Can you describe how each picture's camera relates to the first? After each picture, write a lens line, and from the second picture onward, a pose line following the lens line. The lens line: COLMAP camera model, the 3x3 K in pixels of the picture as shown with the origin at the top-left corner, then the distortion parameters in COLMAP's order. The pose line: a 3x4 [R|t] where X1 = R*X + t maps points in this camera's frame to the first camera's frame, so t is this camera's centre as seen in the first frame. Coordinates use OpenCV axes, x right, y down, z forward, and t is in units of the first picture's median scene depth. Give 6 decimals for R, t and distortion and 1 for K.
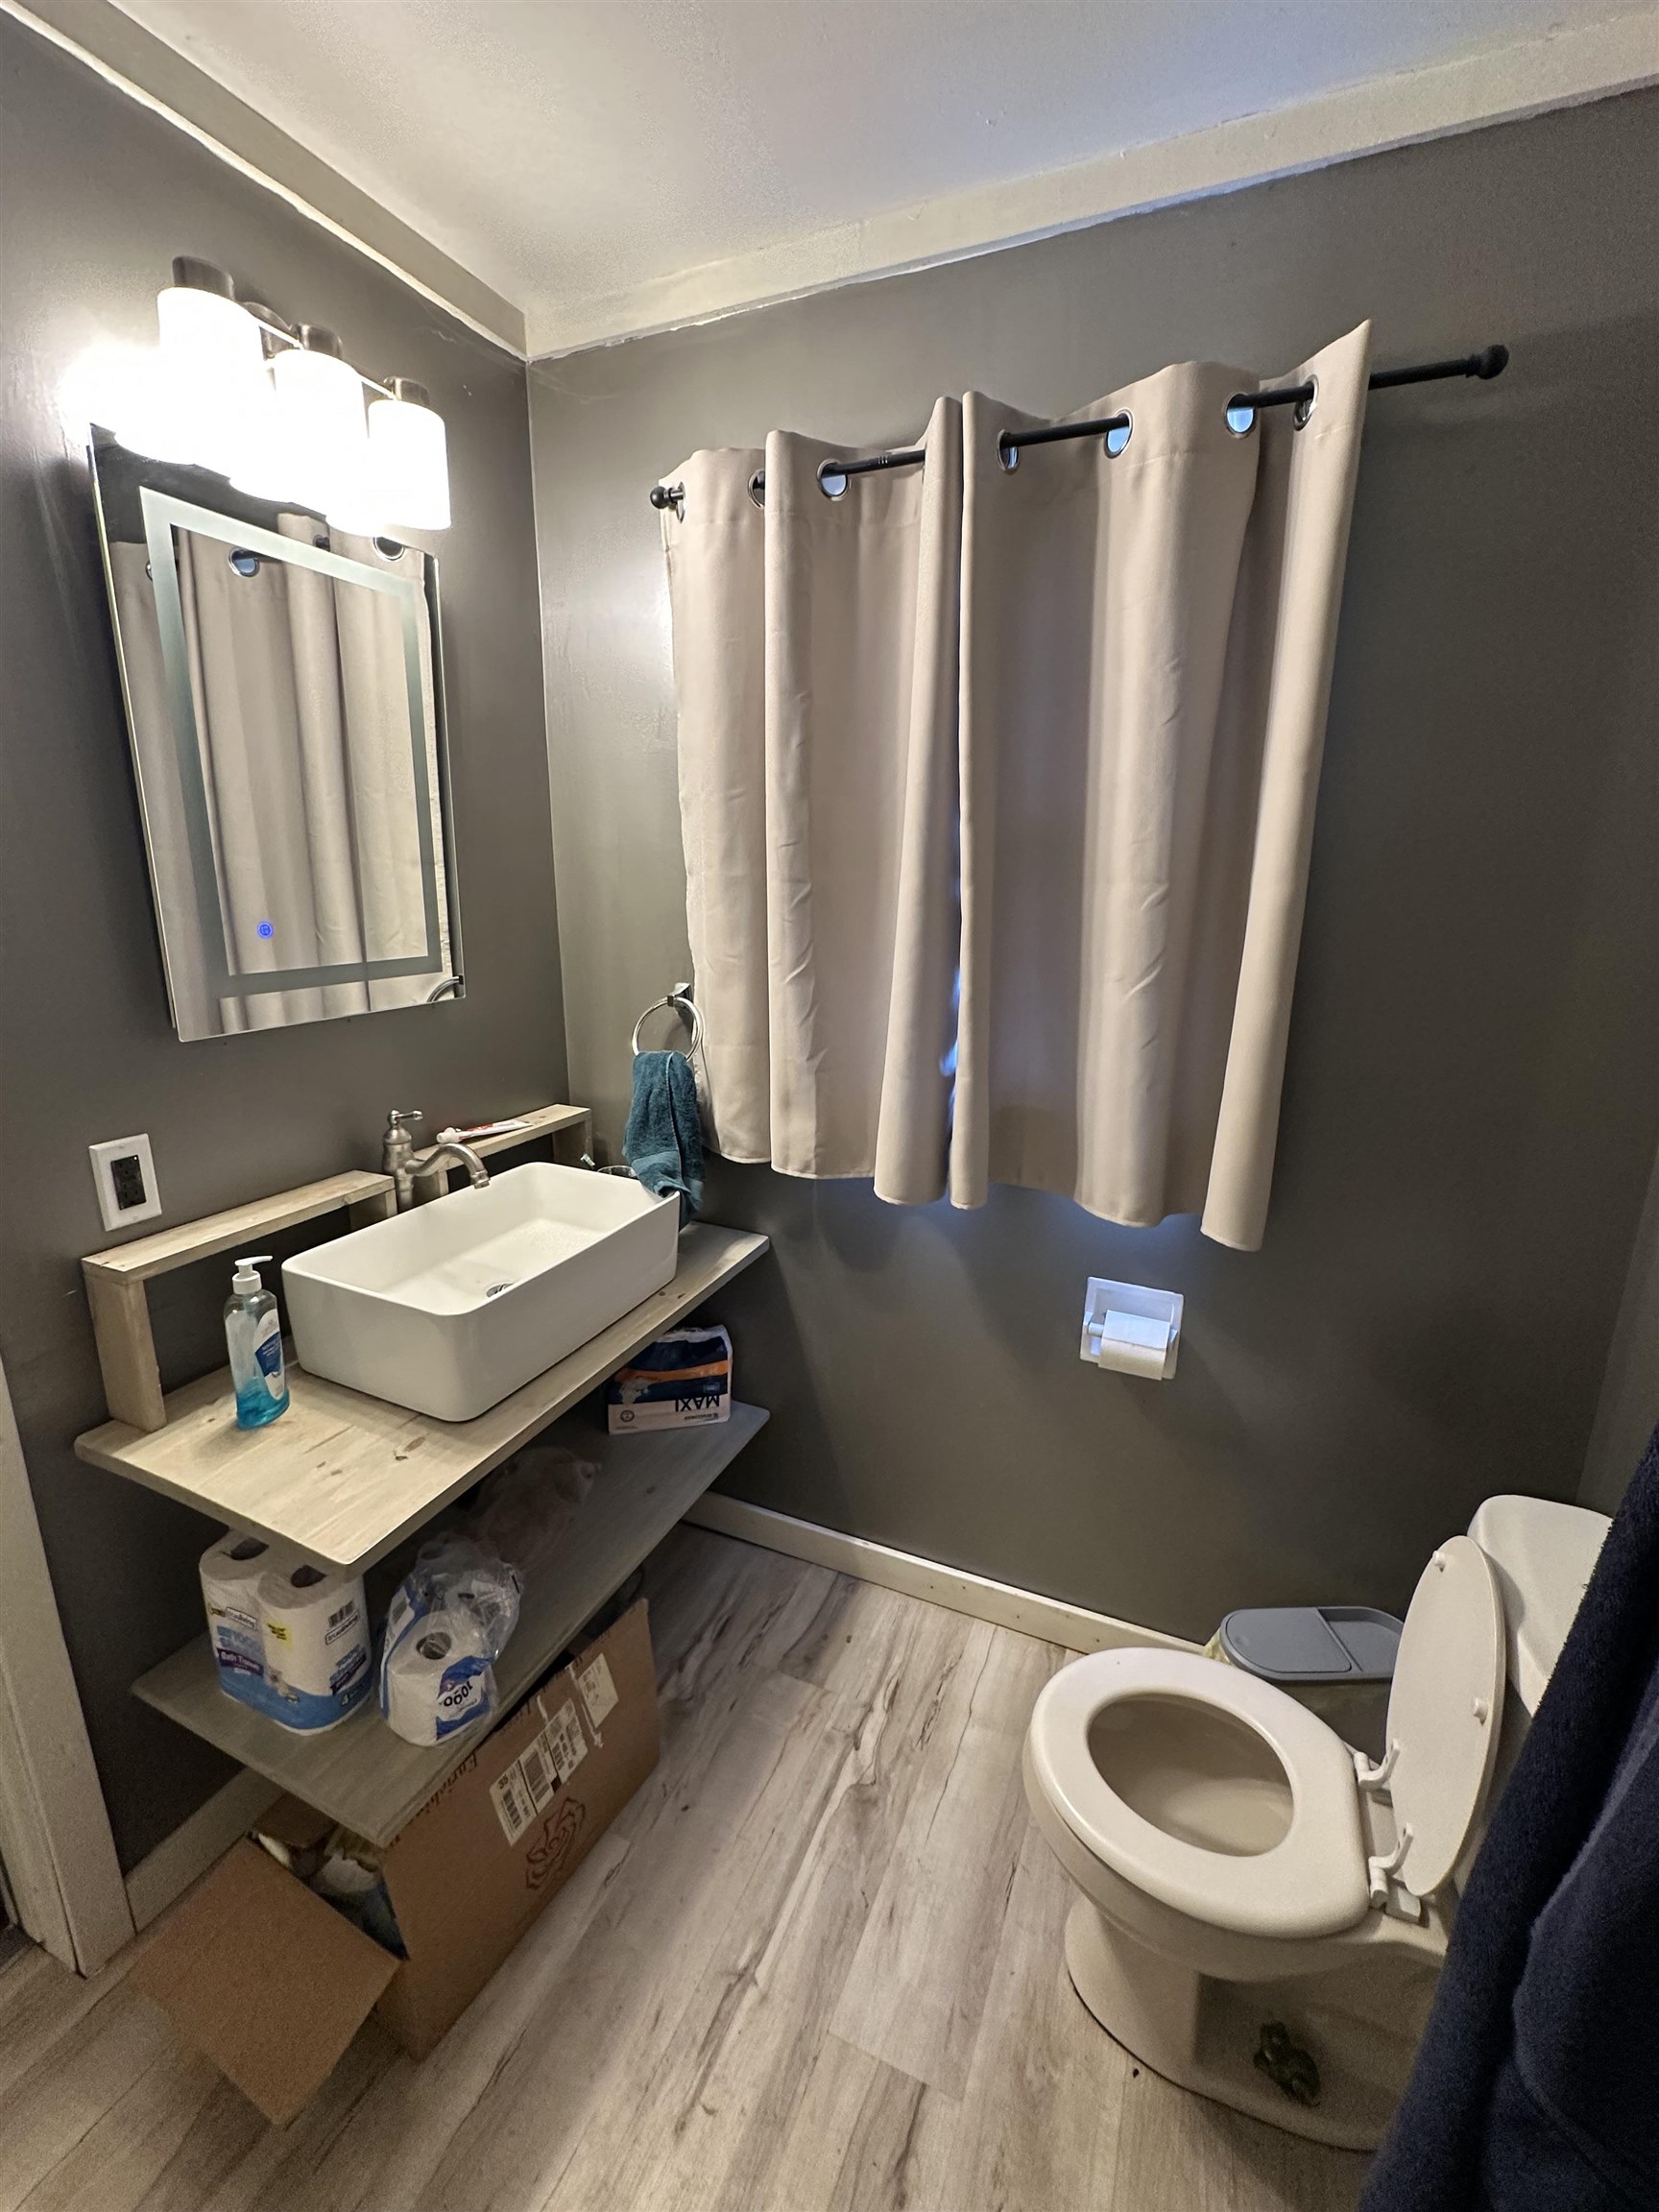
lens RADIAL K [[943.7, 0, 829.5], [0, 943.7, 1106.0], [0, 0, 1]] dist [0.001277, -0.000764]
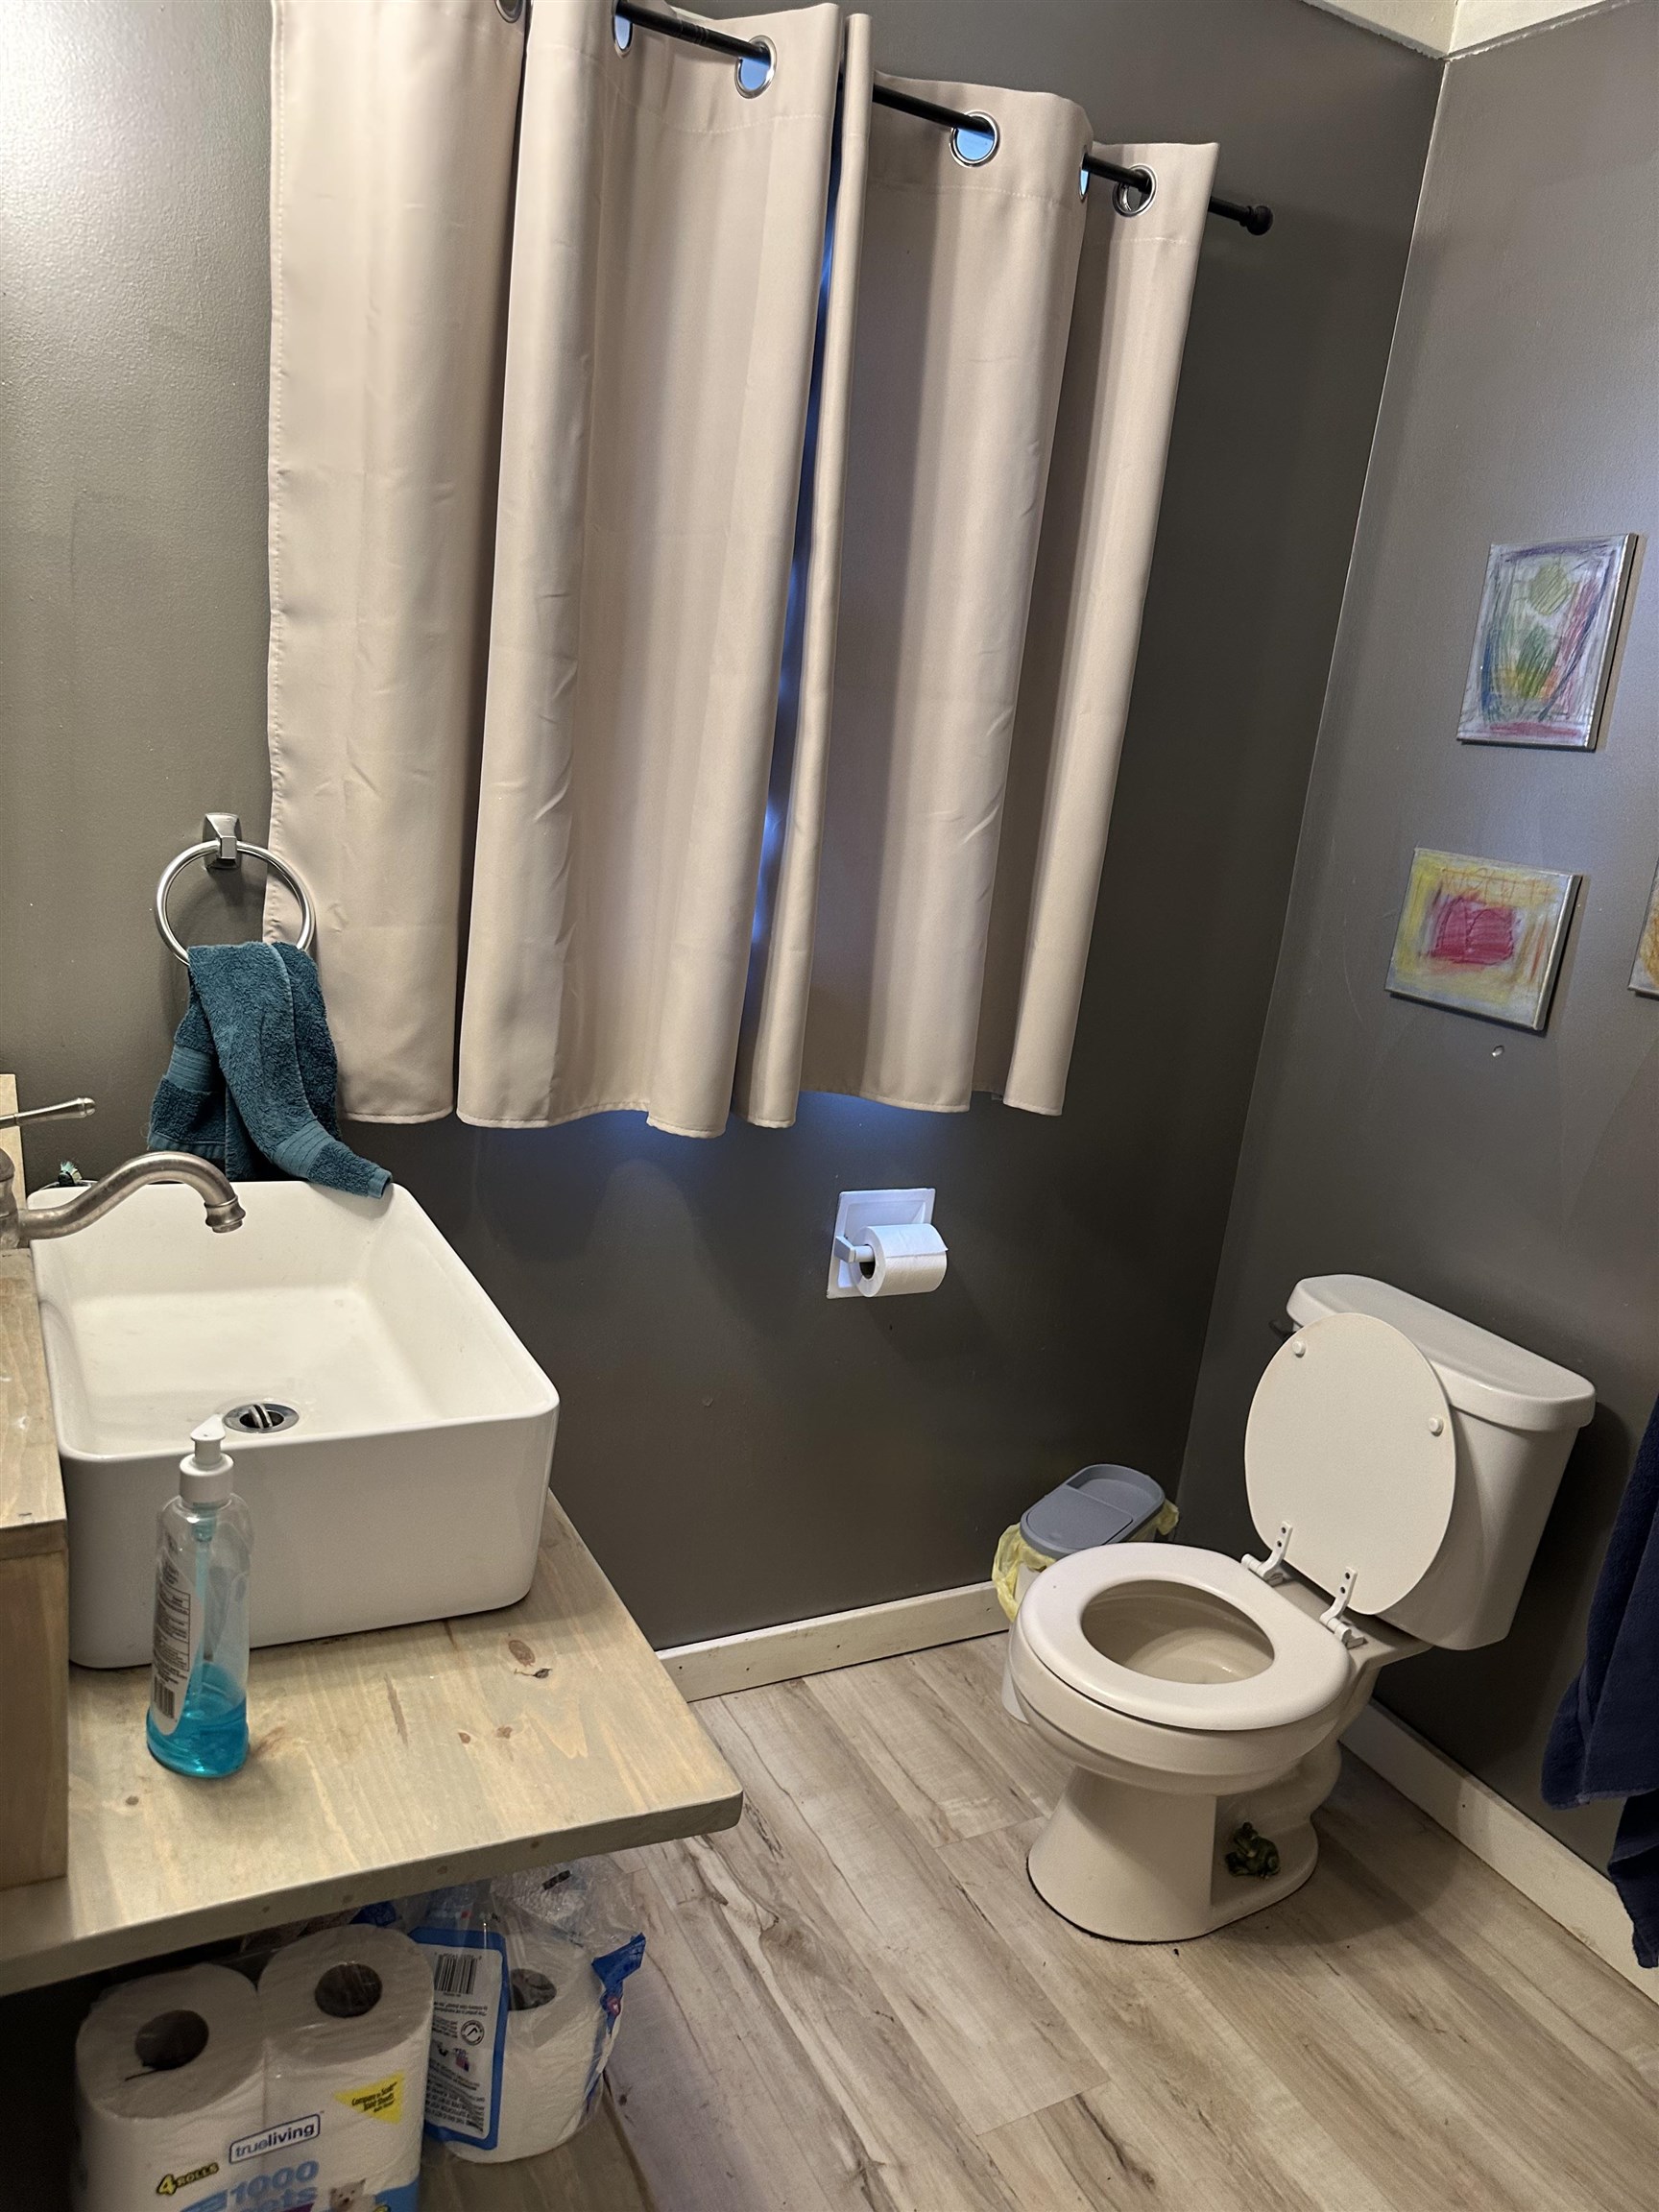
lens RADIAL K [[1586.0, 0, 829.5], [0, 1586.0, 1106.0], [0, 0, 1]] dist [0.030391, -0.042144]
pose [[0.612122, -0.150055, 0.776396, -0.926840], [0.093456, 0.988677, 0.117401, -0.057095], [-0.785222, 0.000695, 0.619214, 0.234363]]
